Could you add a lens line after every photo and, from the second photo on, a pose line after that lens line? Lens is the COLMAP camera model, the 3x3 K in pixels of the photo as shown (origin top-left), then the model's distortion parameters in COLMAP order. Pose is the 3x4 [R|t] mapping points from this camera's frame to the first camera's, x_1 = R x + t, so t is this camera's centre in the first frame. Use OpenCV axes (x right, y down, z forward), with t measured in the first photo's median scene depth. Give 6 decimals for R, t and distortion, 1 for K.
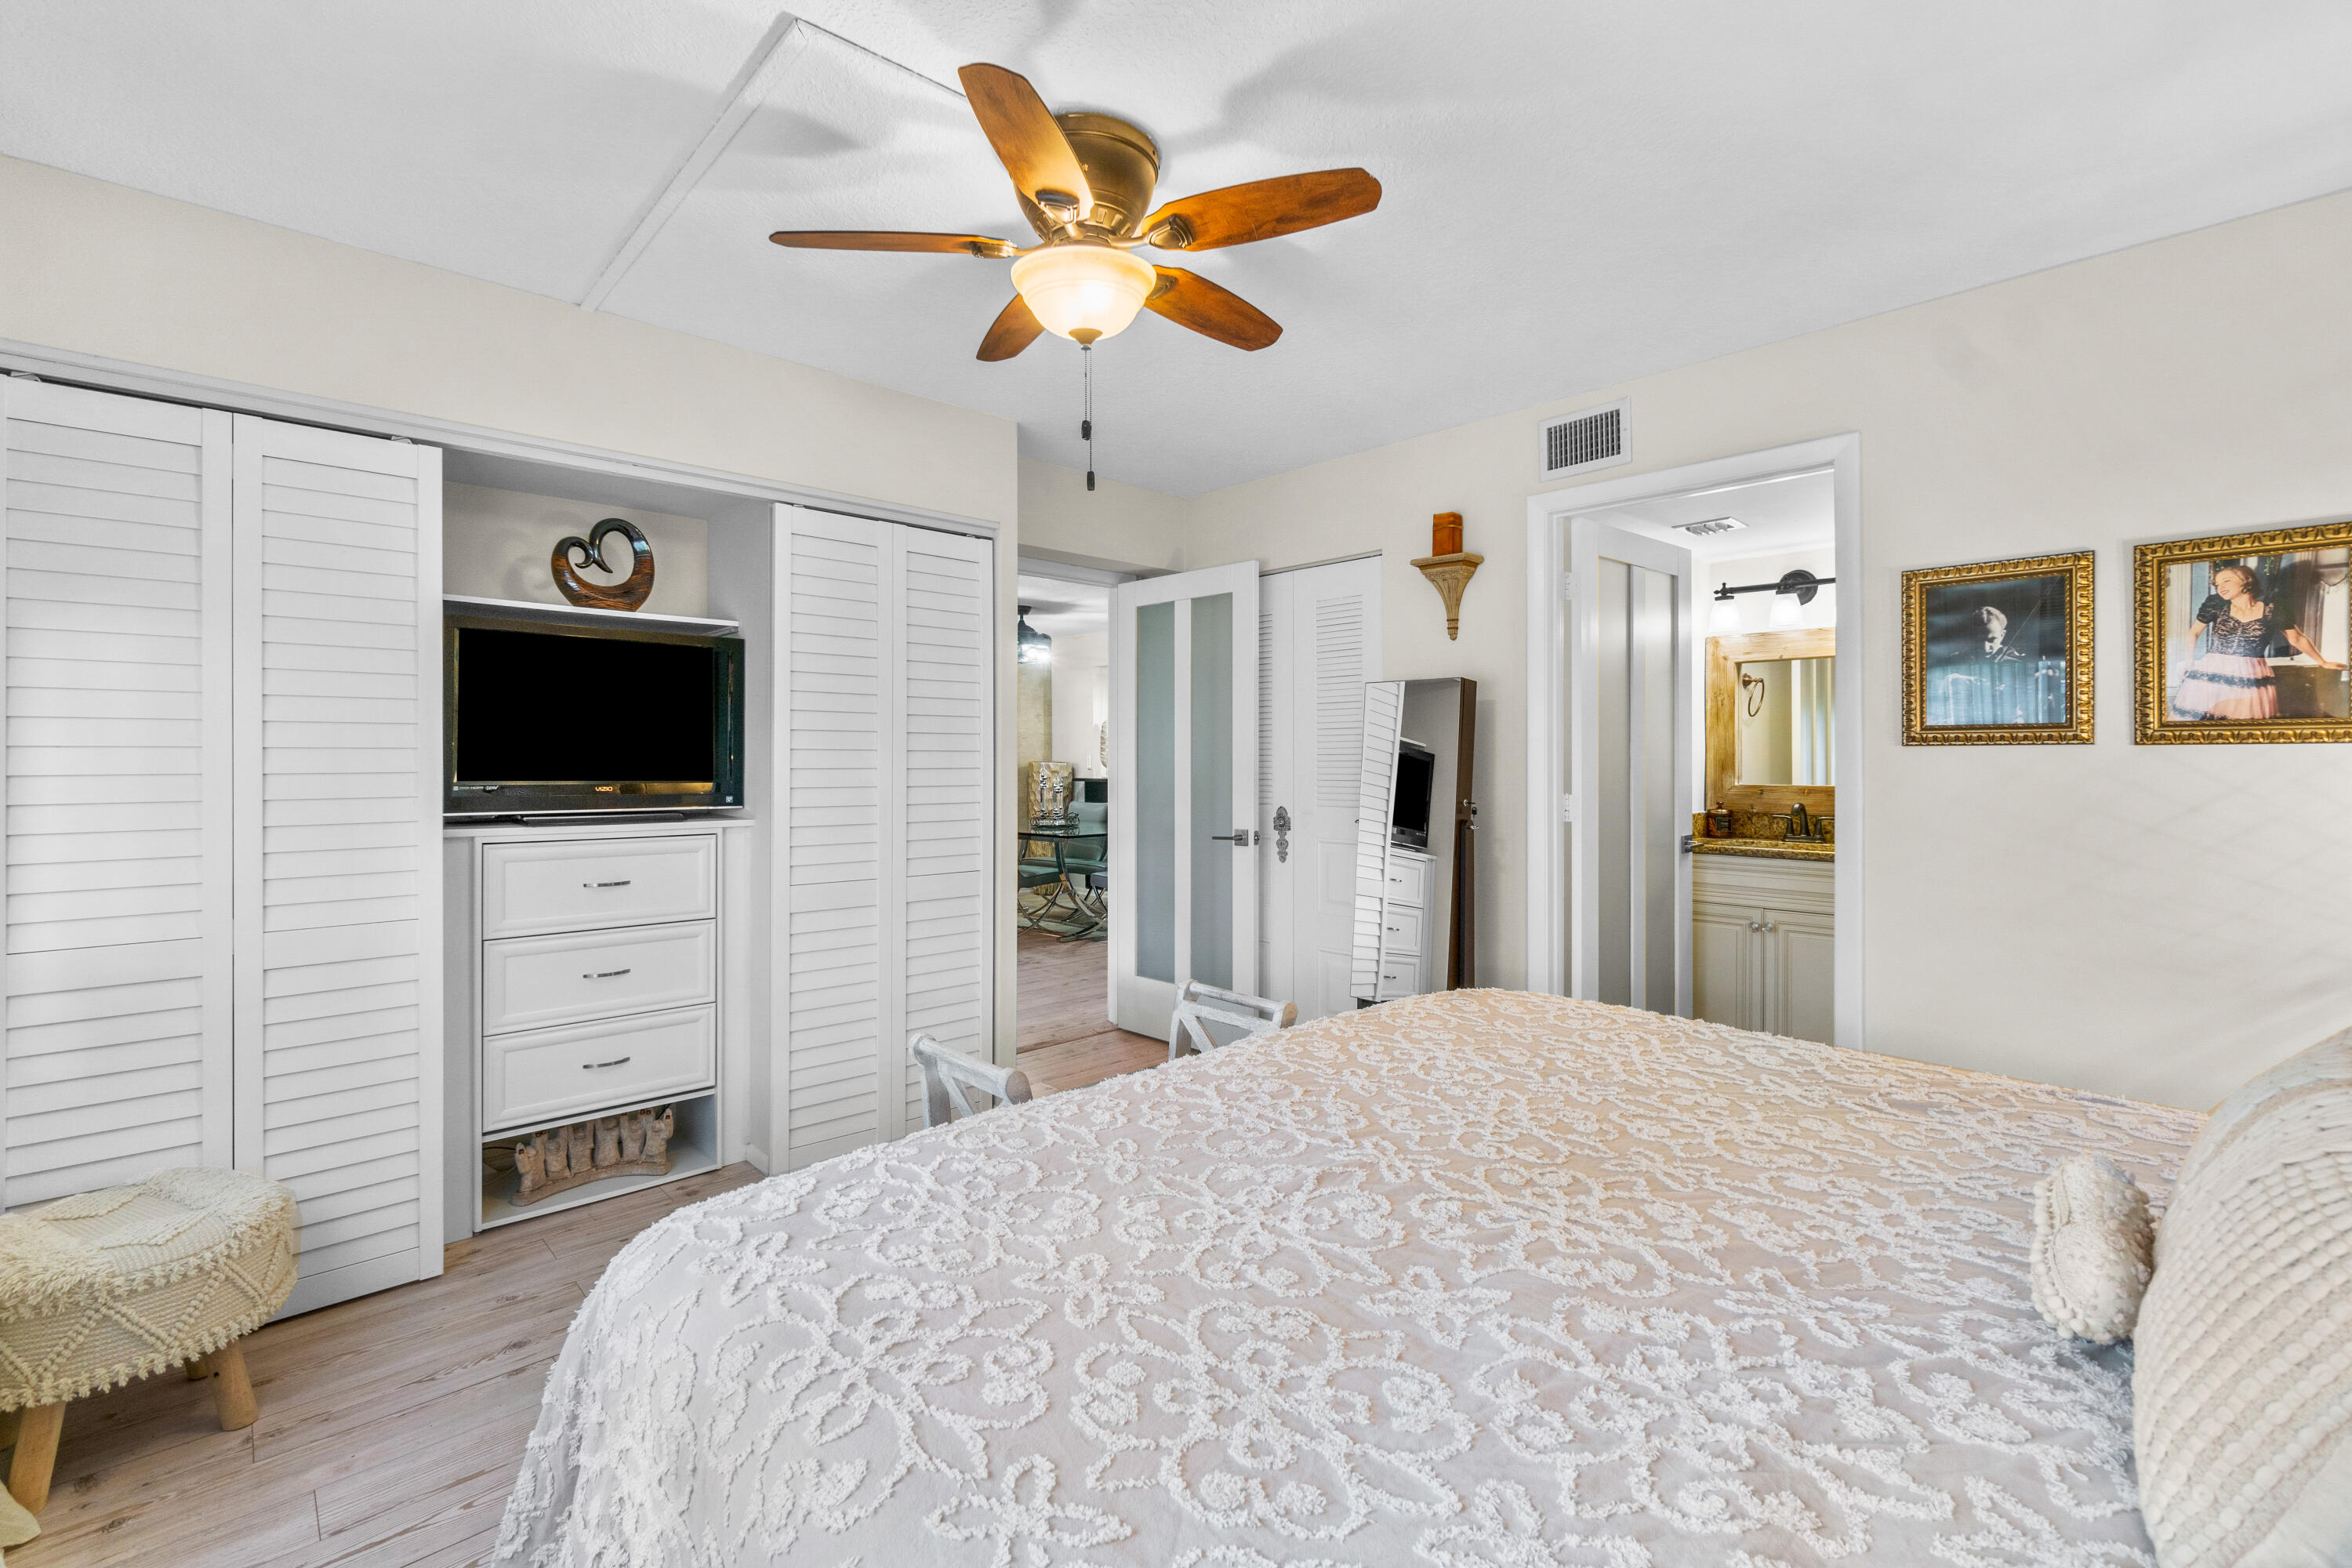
lens RADIAL K [[1029.4, 0, 1174.7], [0, 1029.4, 771.4], [0, 0, 1]] dist [-0.003199, 0.001036]
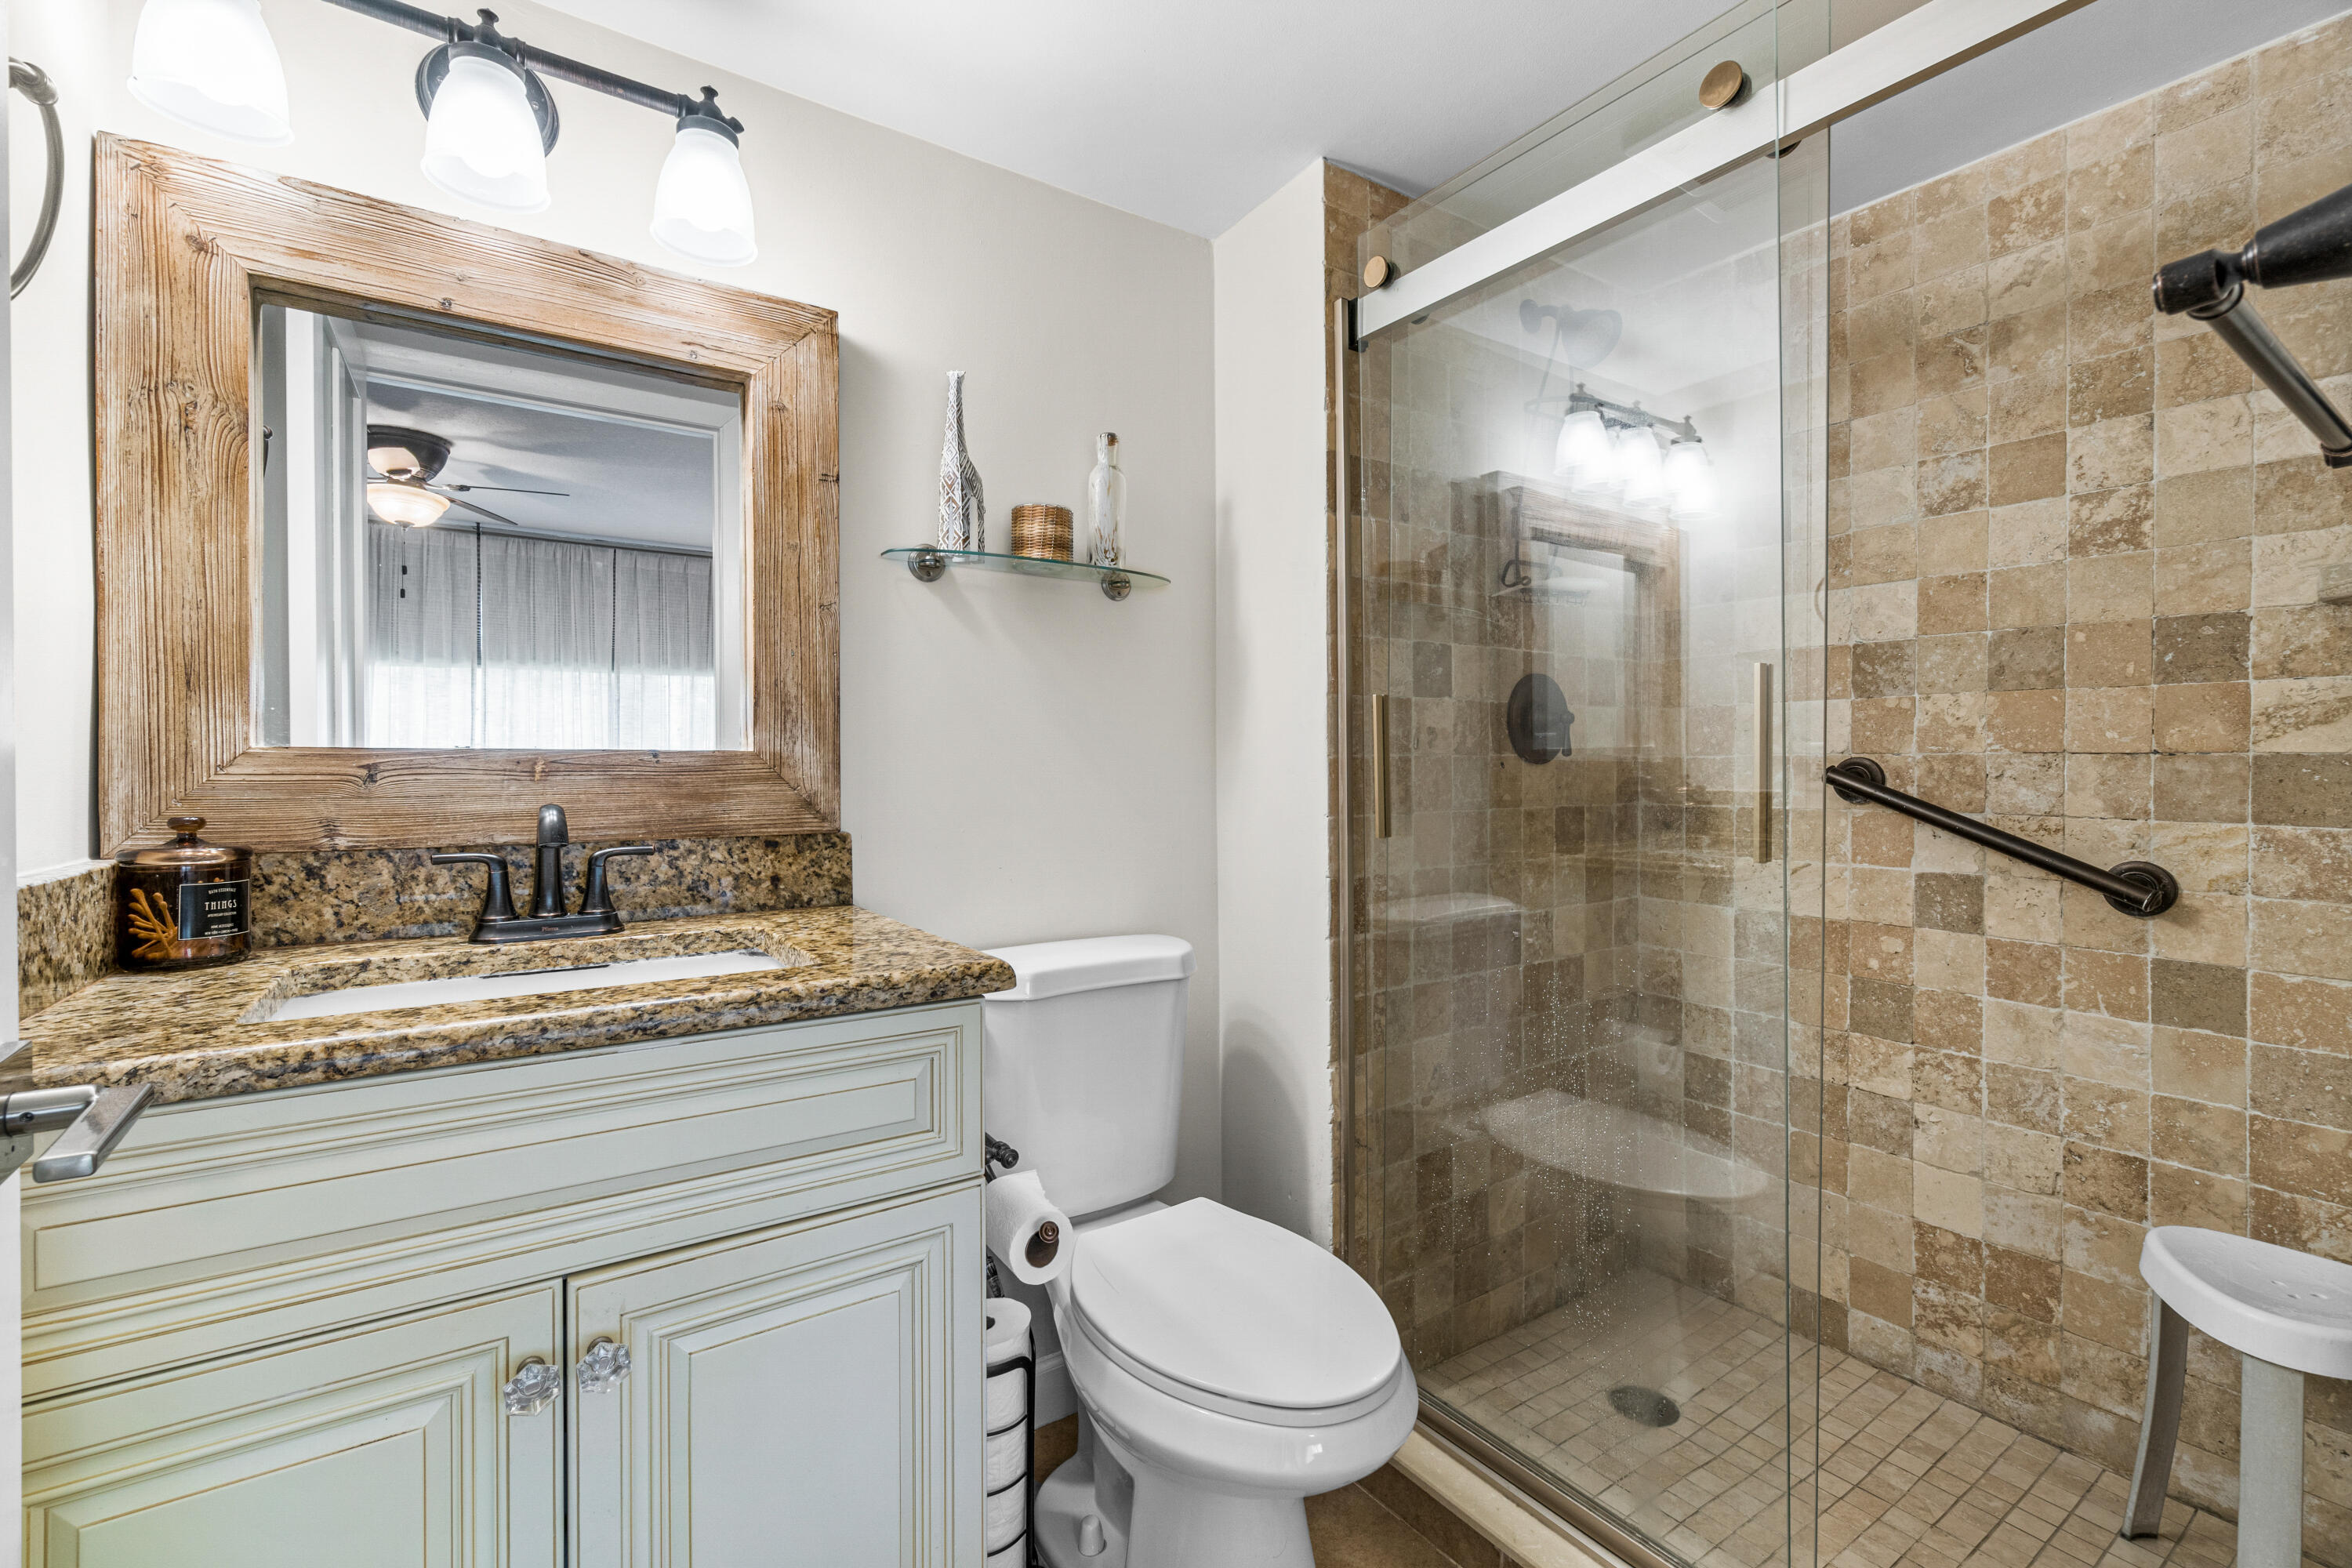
lens RADIAL K [[1029.4, 0, 1180.5], [0, 1029.4, 767.6], [0, 0, 1]] dist [-0.003199, 0.001036]
pose [[0.164550, -0.011195, 0.986305, 0.327672], [0.005007, 0.999932, 0.010514, 0.016106], [-0.986356, 0.003209, 0.164595, 0.727282]]
